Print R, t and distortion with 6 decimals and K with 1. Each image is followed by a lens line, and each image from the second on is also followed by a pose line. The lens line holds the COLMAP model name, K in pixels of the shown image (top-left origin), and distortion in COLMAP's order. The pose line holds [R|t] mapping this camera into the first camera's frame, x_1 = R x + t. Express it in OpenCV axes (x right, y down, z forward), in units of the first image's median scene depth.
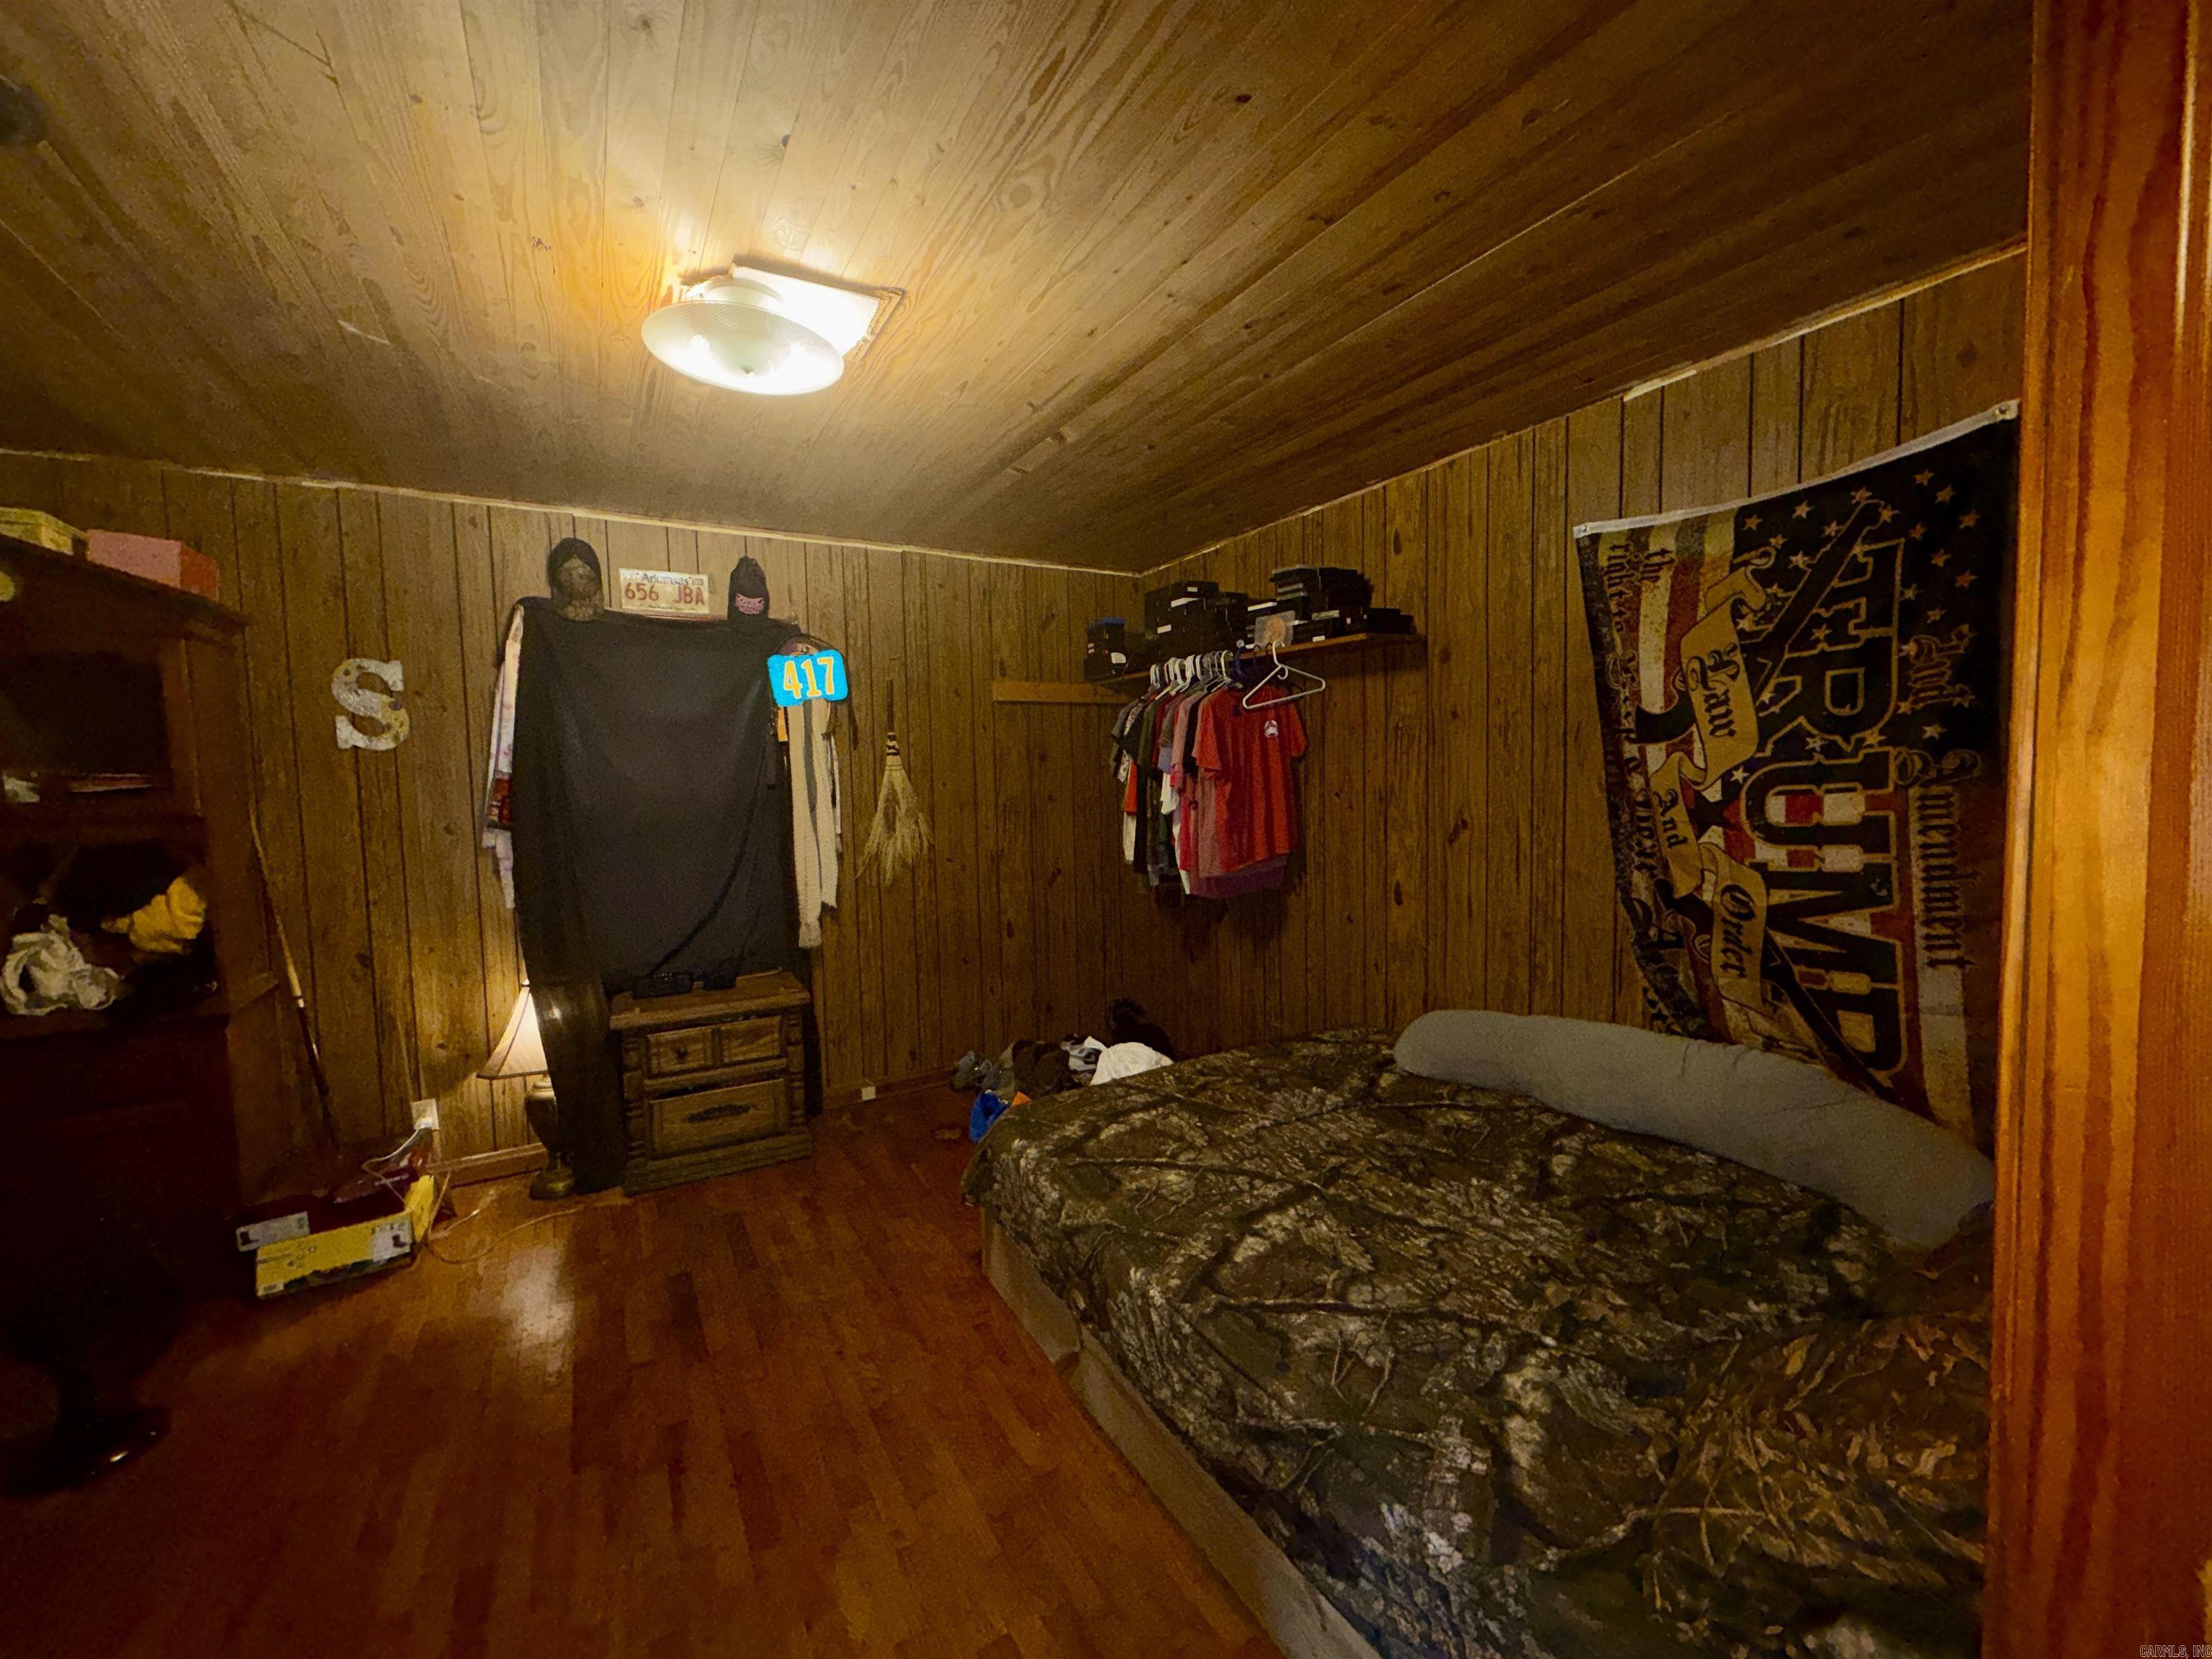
lens RADIAL K [[876.7, 0, 1102.6], [0, 876.7, 830.0], [0, 0, 1]] dist [-0.000820, 0.000126]
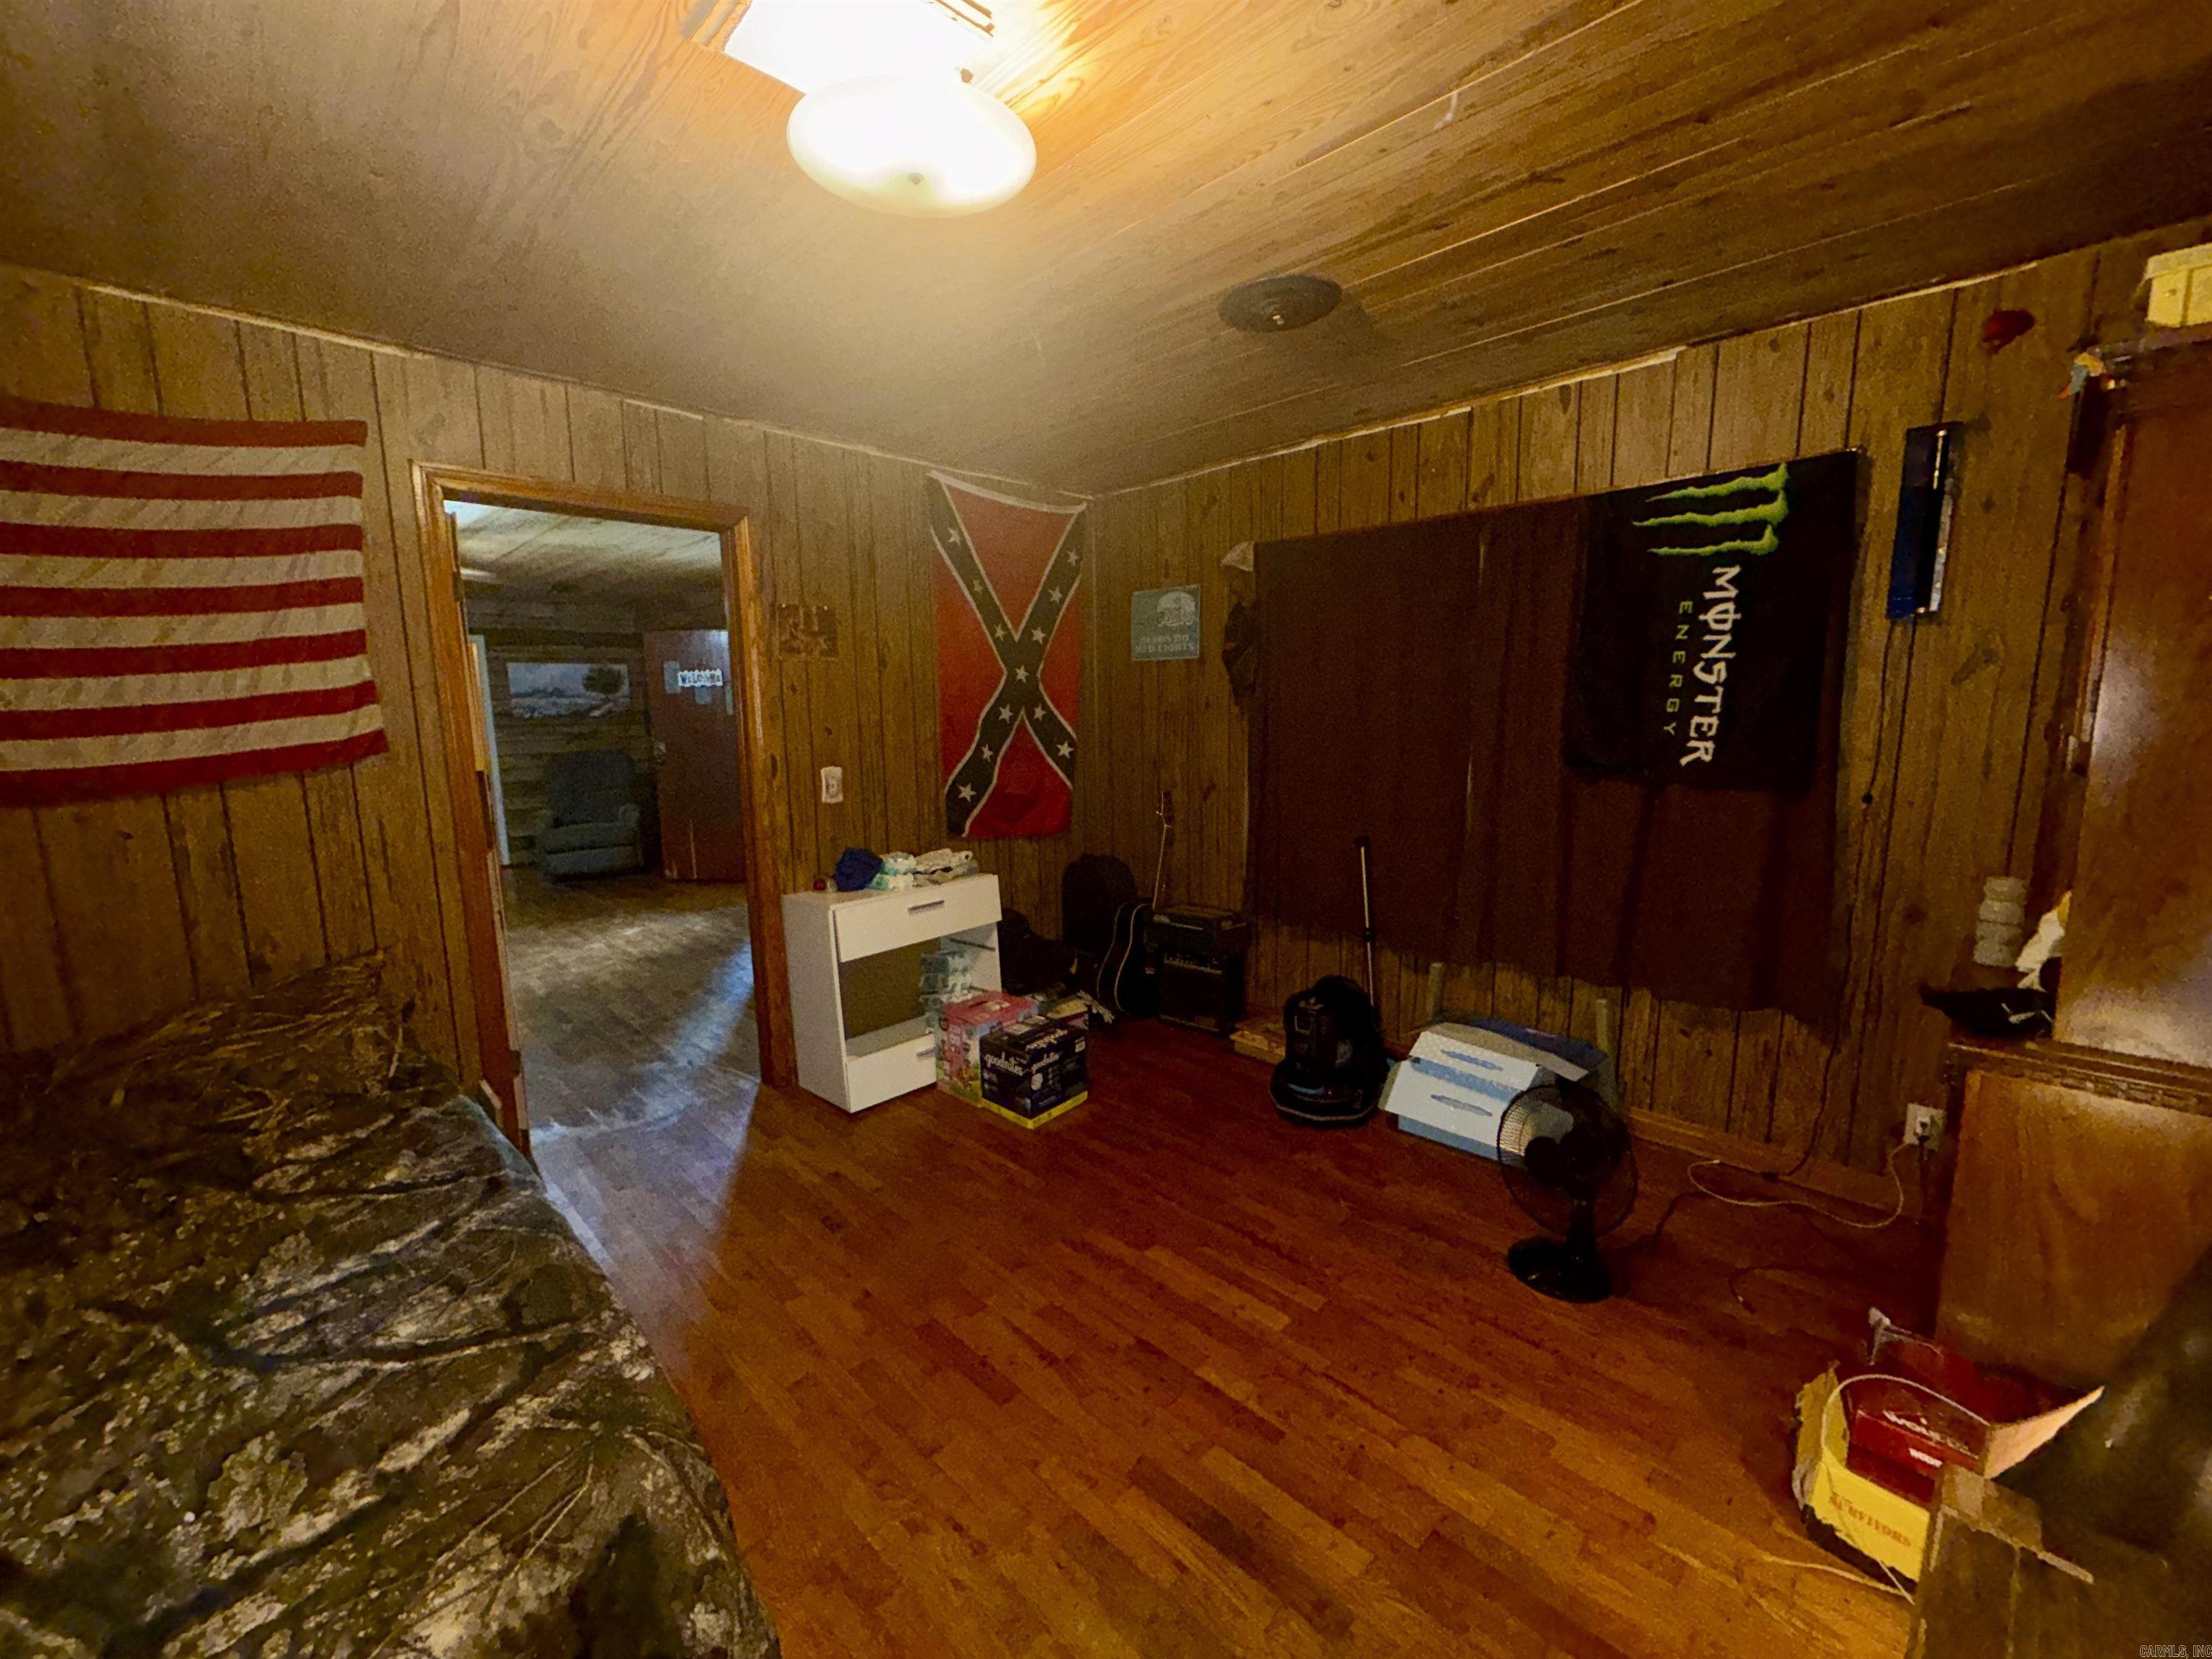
lens RADIAL K [[876.7, 0, 1102.6], [0, 876.7, 830.0], [0, 0, 1]] dist [-0.000820, 0.000126]
pose [[-0.966024, 0.070442, -0.248667, -0.284060], [0.017209, 0.977536, 0.210063, -0.105921], [0.257879, 0.198646, -0.945536, 1.633031]]
